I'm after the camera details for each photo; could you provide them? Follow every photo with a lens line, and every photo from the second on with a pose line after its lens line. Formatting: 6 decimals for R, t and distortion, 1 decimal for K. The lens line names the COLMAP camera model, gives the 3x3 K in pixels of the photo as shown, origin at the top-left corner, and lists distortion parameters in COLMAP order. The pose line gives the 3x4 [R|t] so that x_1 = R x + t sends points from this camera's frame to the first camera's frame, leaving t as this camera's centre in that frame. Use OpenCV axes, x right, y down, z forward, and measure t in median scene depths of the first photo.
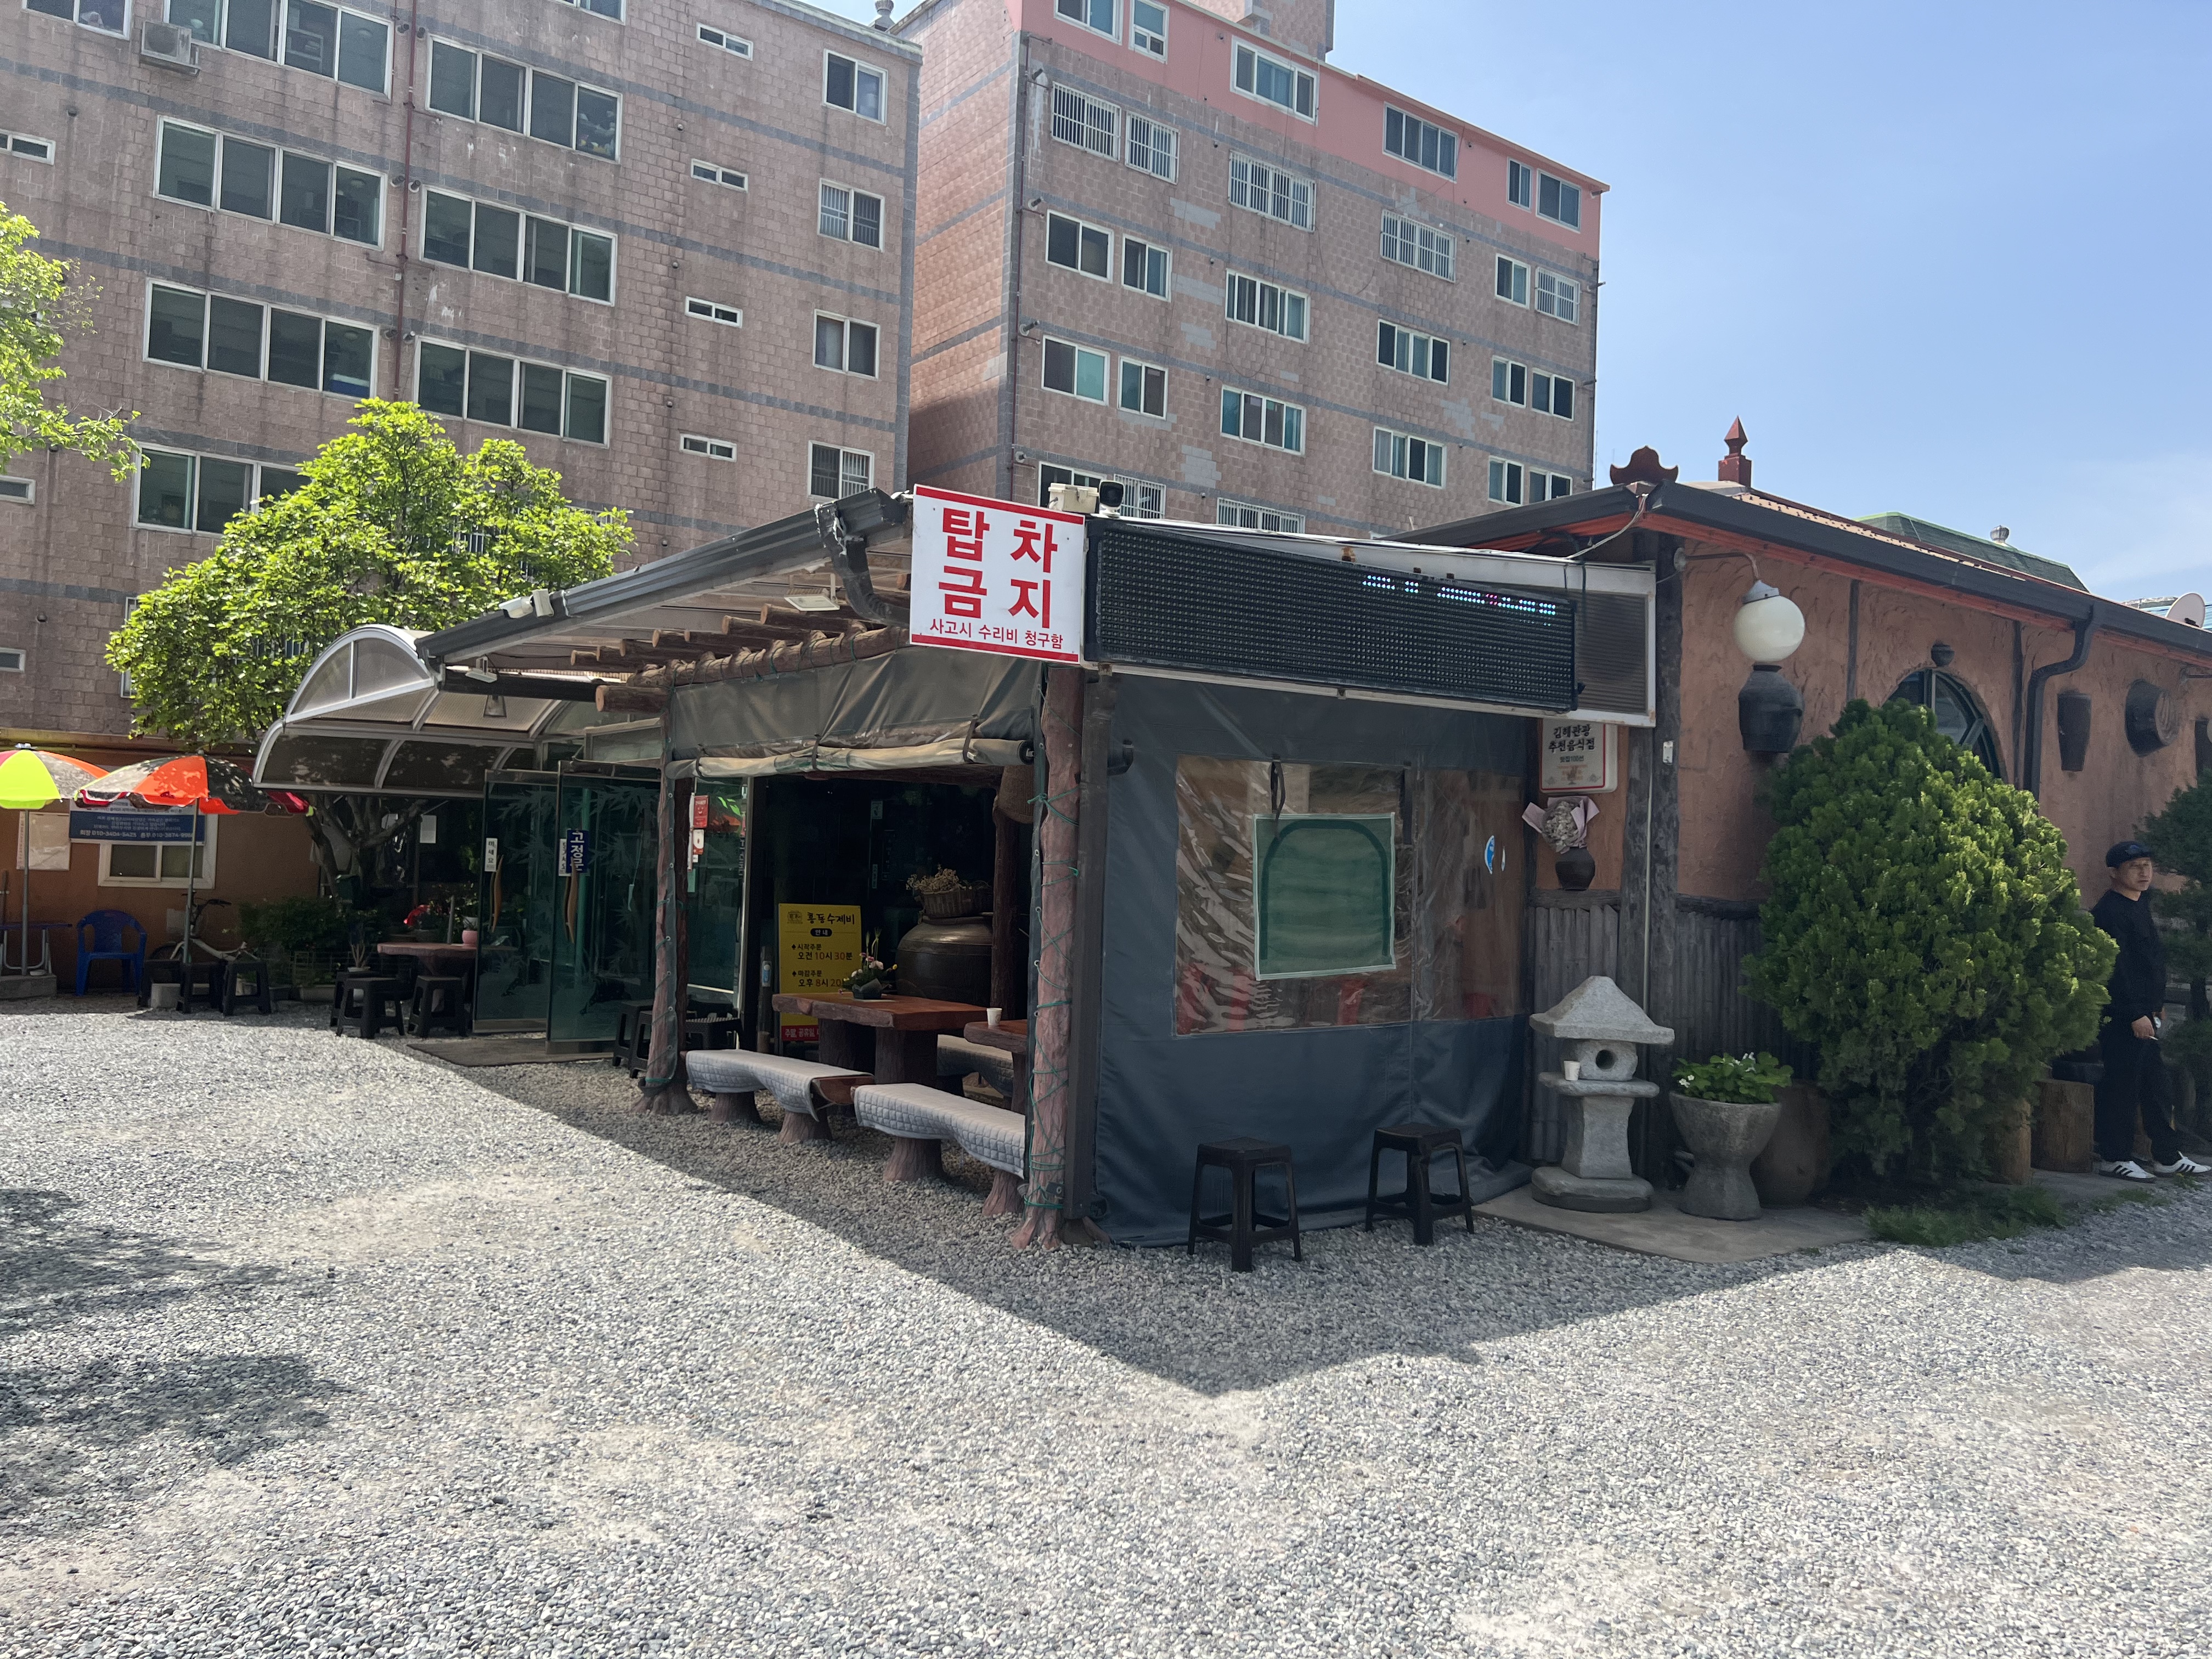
lens RADIAL K [[1724.3, 0, 1106.0], [0, 1724.3, 829.5], [0, 0, 1]] dist [0.001050, -0.000259]
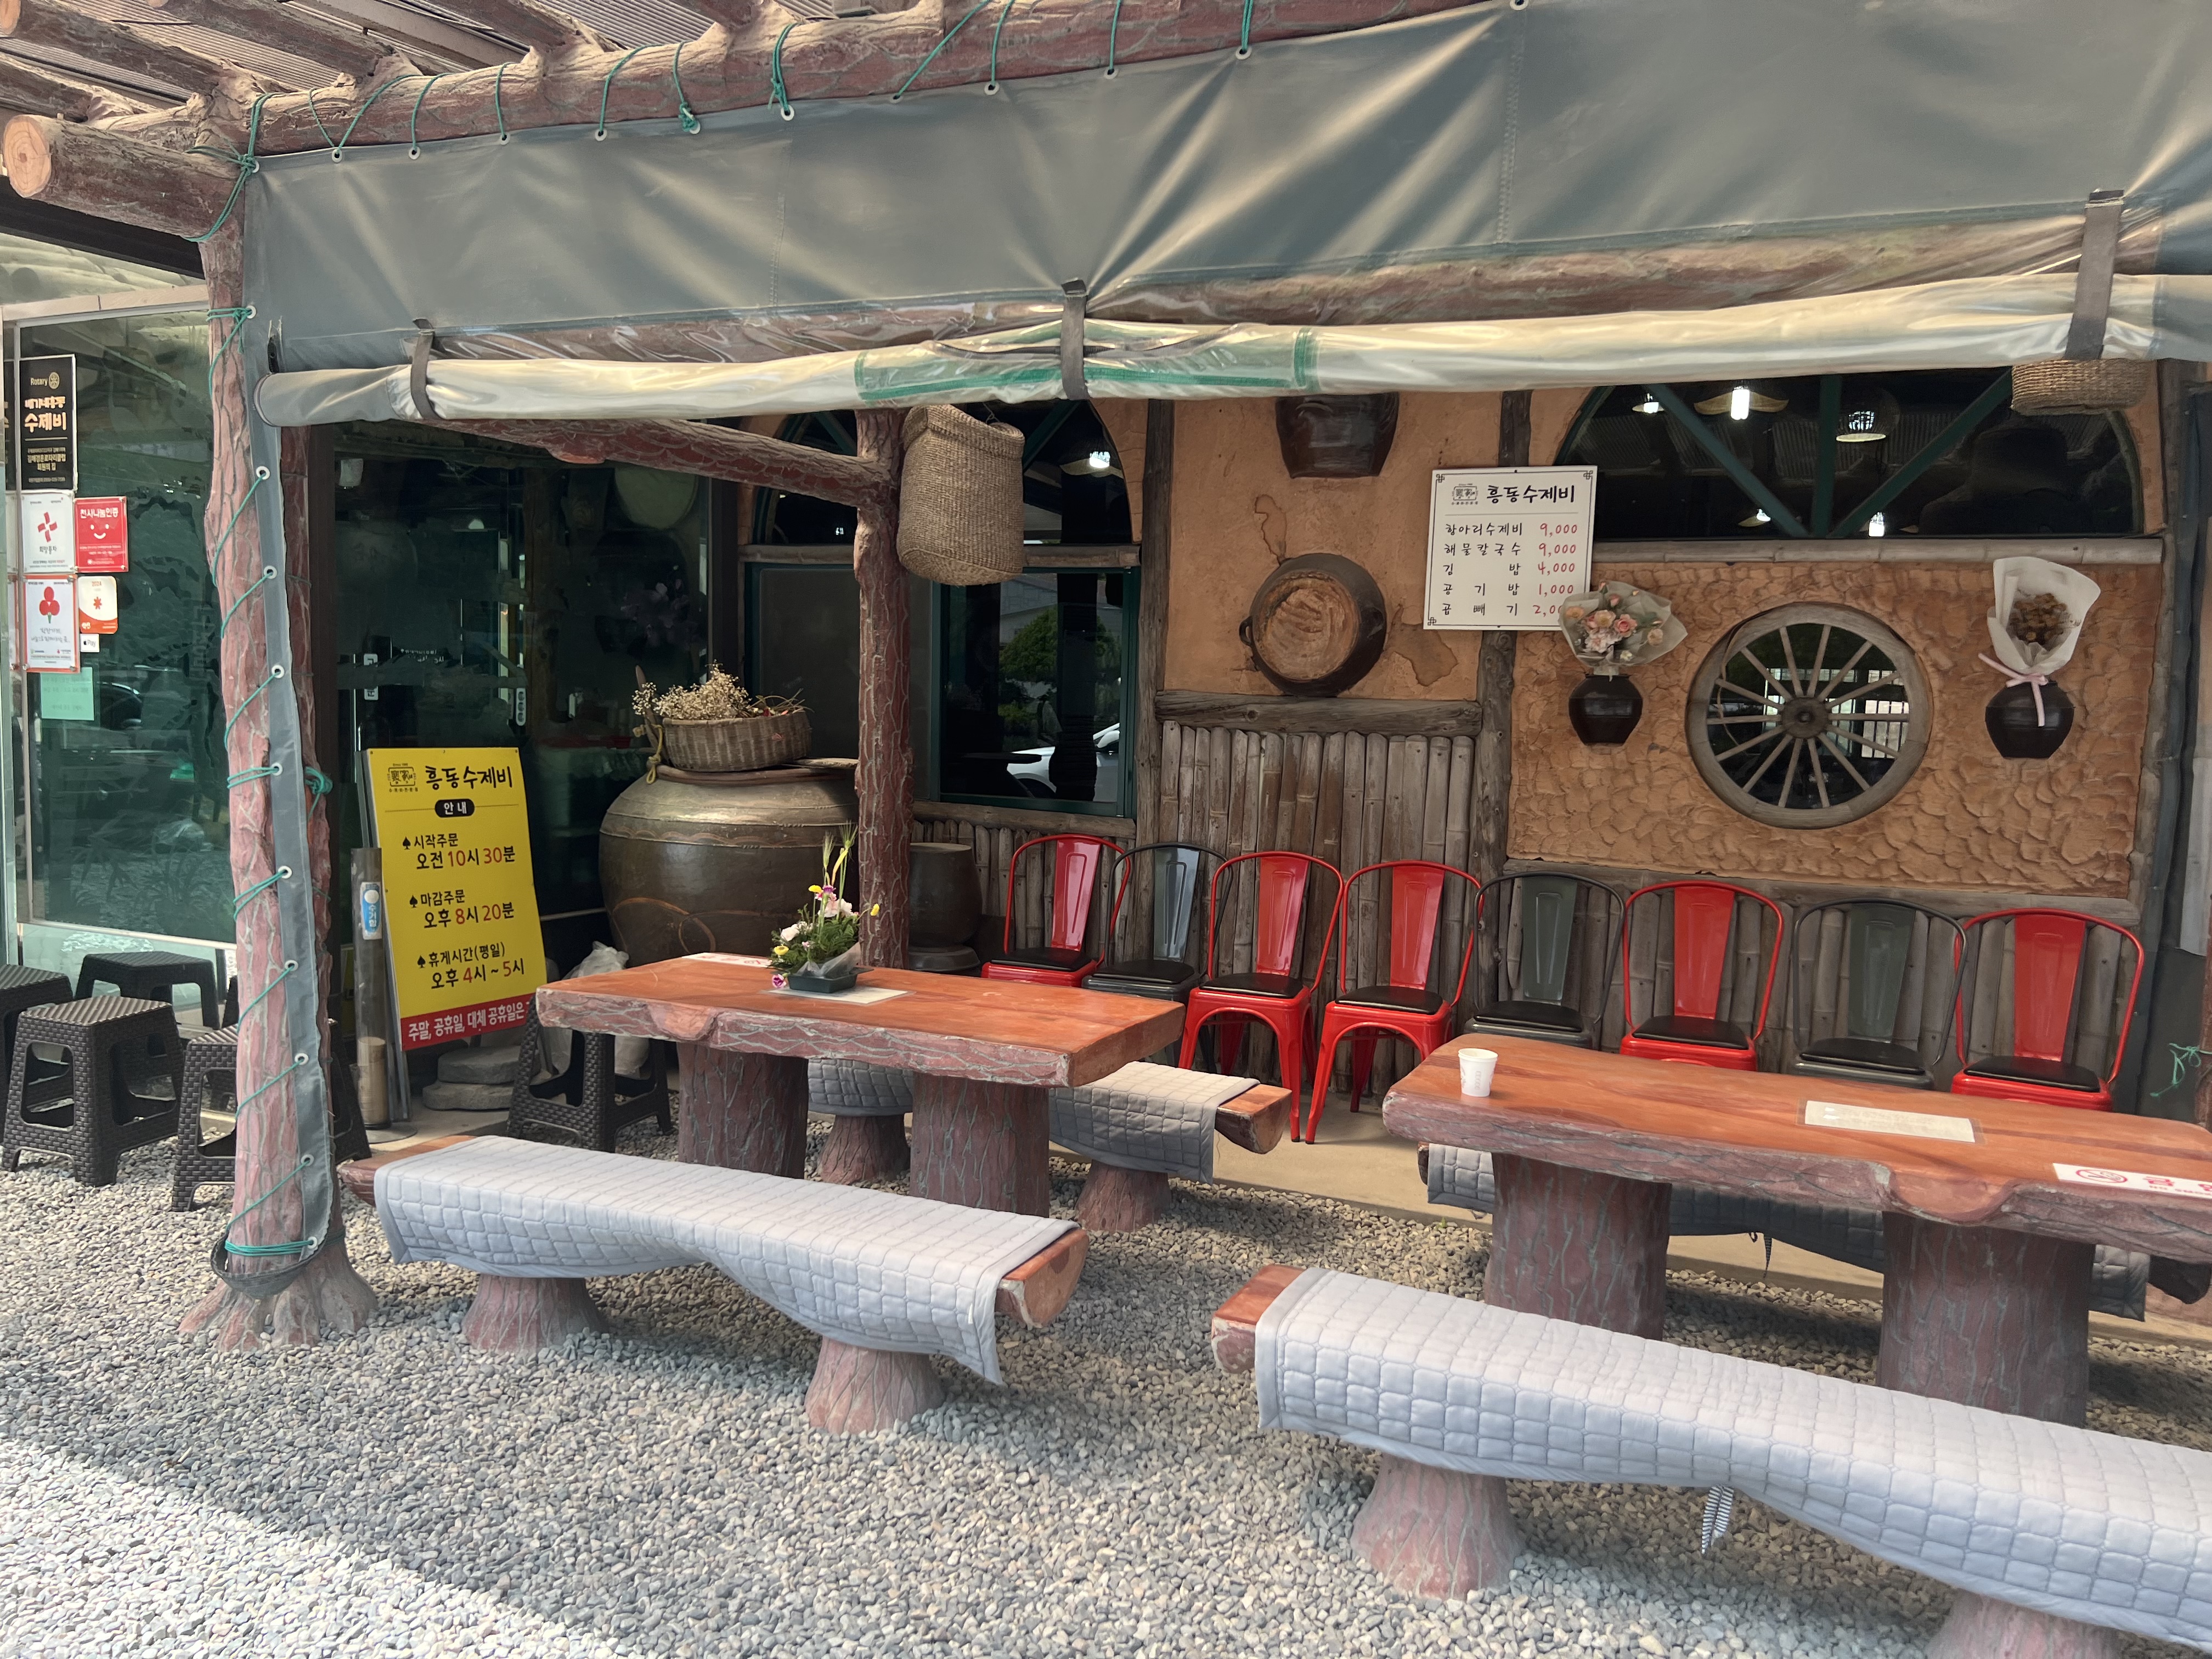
lens RADIAL K [[1724.3, 0, 1106.0], [0, 1724.3, 829.5], [0, 0, 1]] dist [0.001050, -0.000259]
pose [[0.877182, -0.044429, 0.478099, -0.237613], [-0.016725, 0.992278, 0.122897, 0.005040], [-0.479867, -0.115800, 0.869665, 0.513851]]
